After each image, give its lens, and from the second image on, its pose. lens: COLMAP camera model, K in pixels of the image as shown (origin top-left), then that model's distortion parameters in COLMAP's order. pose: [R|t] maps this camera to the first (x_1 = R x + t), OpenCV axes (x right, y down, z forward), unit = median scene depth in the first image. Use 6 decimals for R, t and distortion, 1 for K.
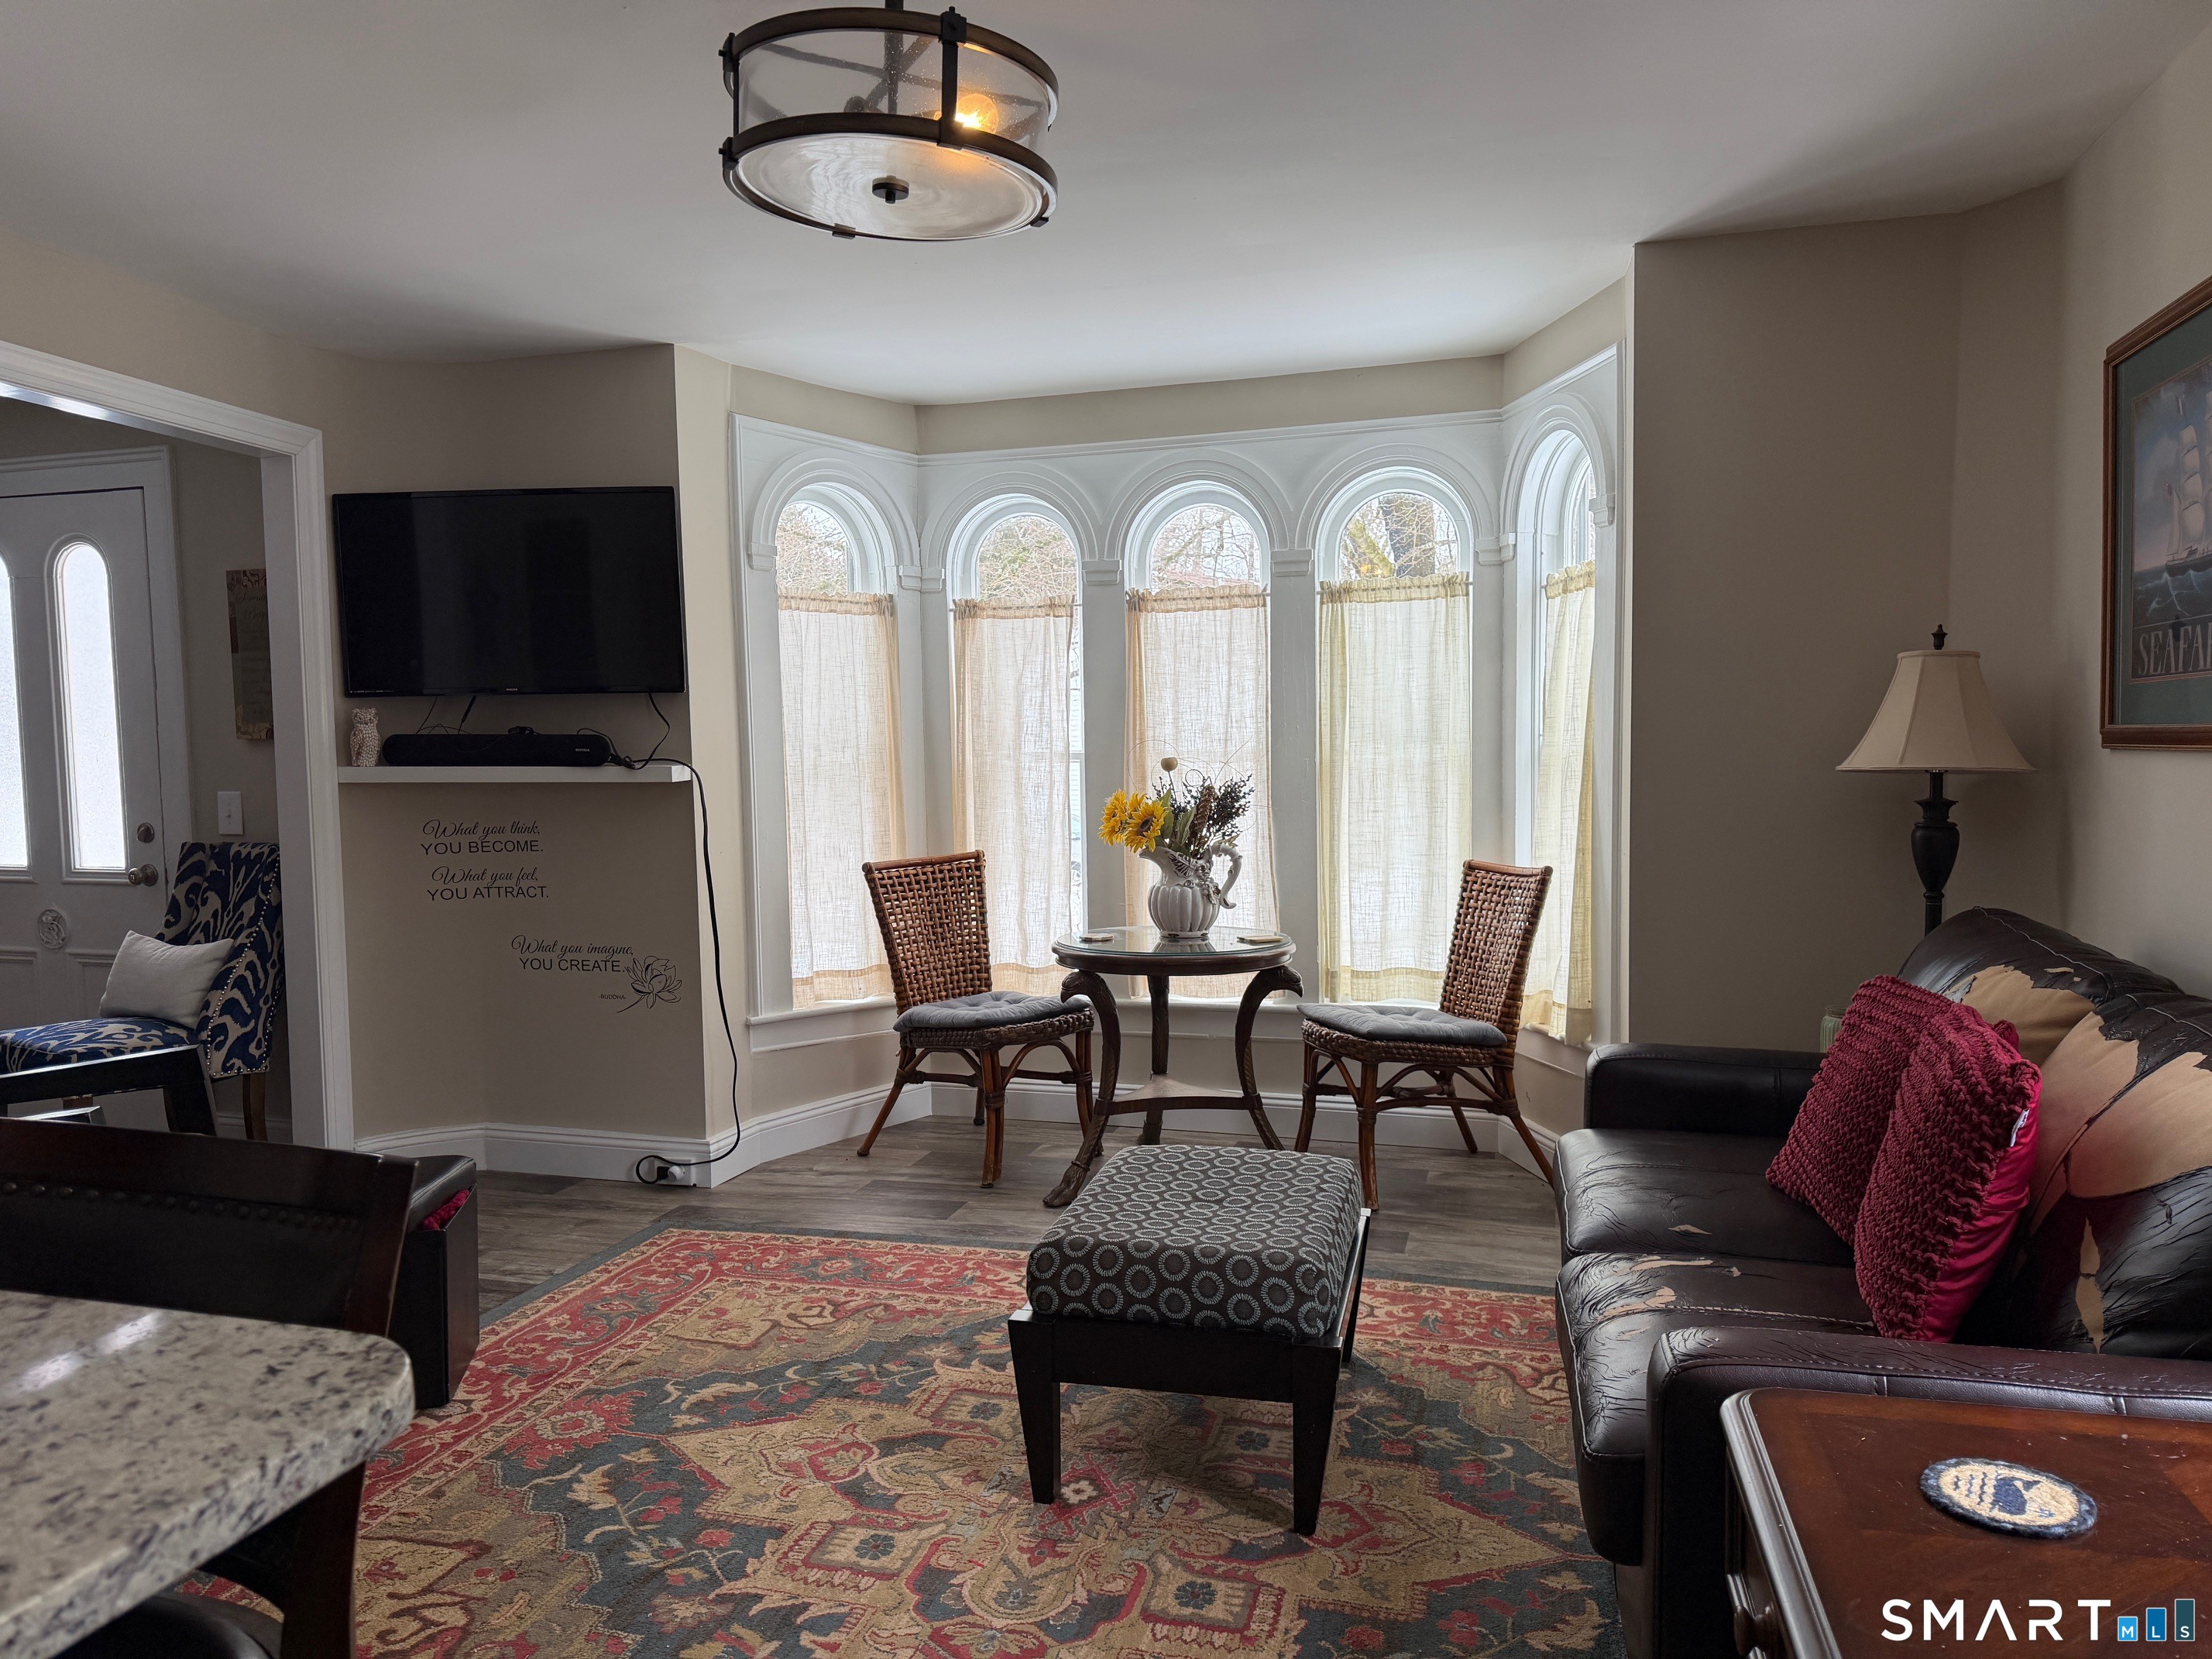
lens RADIAL K [[1547.3, 0, 1109.8], [0, 1547.3, 866.8], [0, 0, 1]] dist [0.010278, -0.008538]
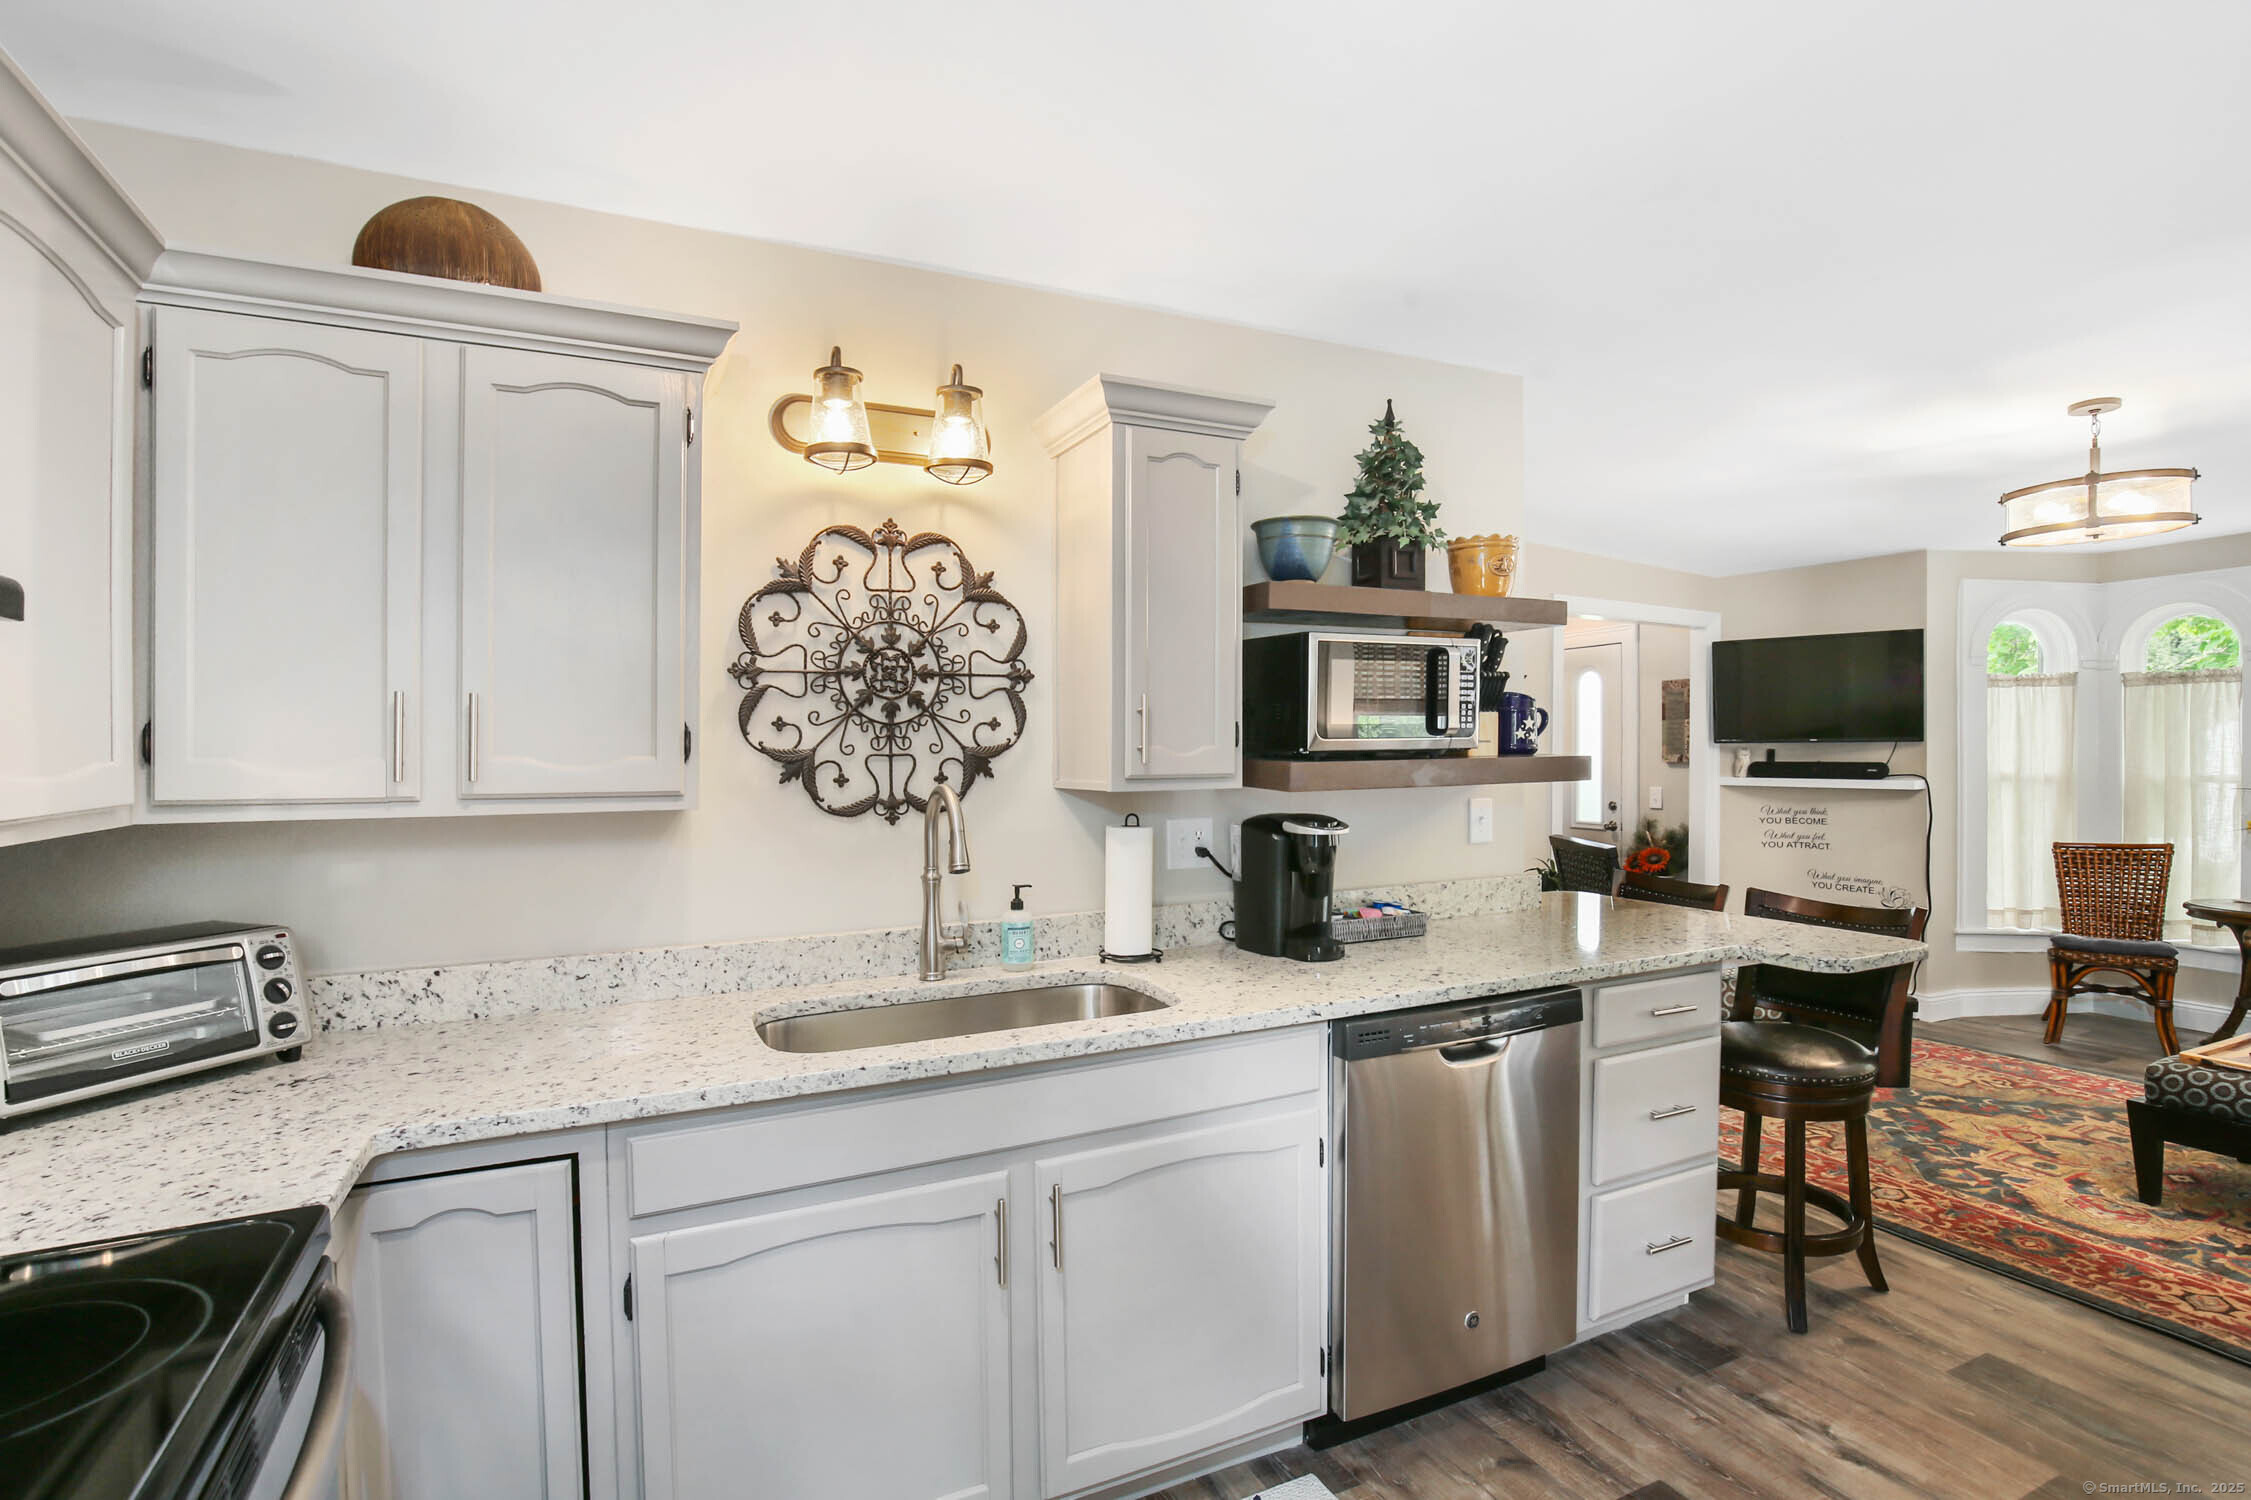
lens RADIAL K [[1080.0, 0, 1118.2], [0, 1080.0, 784.6], [0, 0, 1]] dist [-0.037523, 0.008102]
pose [[0.653055, 0.029980, -0.756717, 0.066383], [-0.064881, 0.997757, -0.016463, 0.026711], [0.754526, 0.059847, 0.653535, -0.675262]]
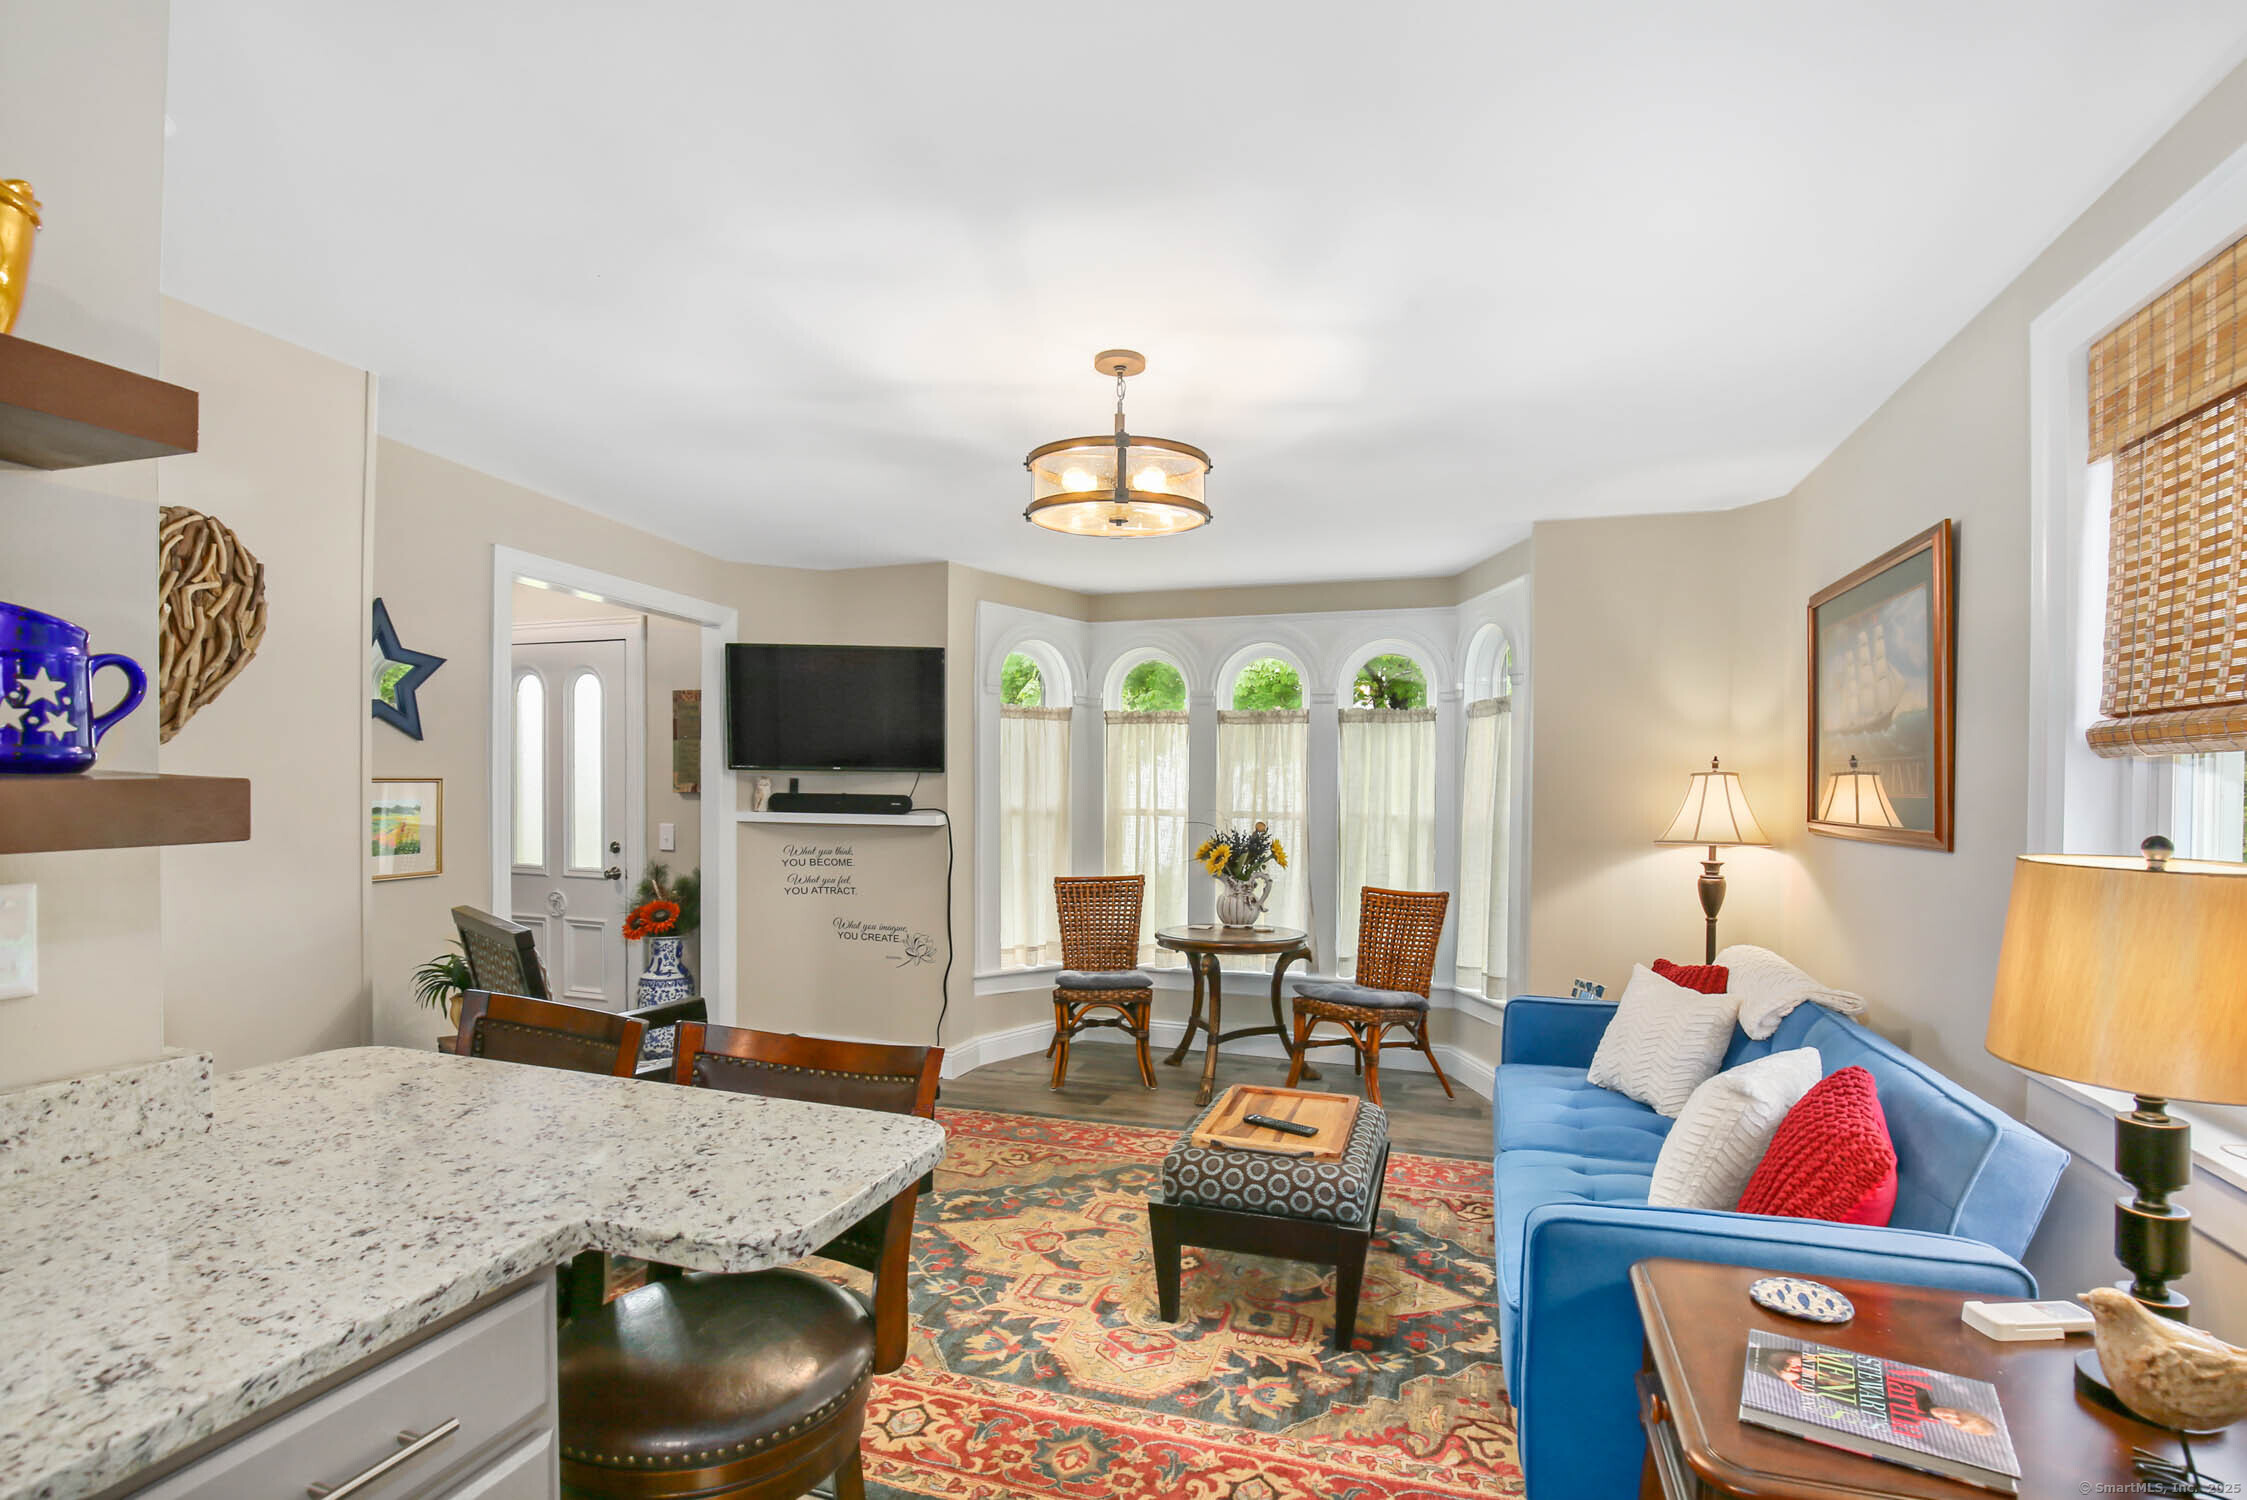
lens RADIAL K [[1078.1, 0, 1150.5], [0, 1078.1, 813.3], [0, 0, 1]] dist [-0.037523, 0.008102]
pose [[0.999358, 0.027605, -0.022850, -0.039208], [-0.028873, 0.997948, -0.057158, -0.013746], [0.021225, 0.057781, 0.998104, -0.154816]]
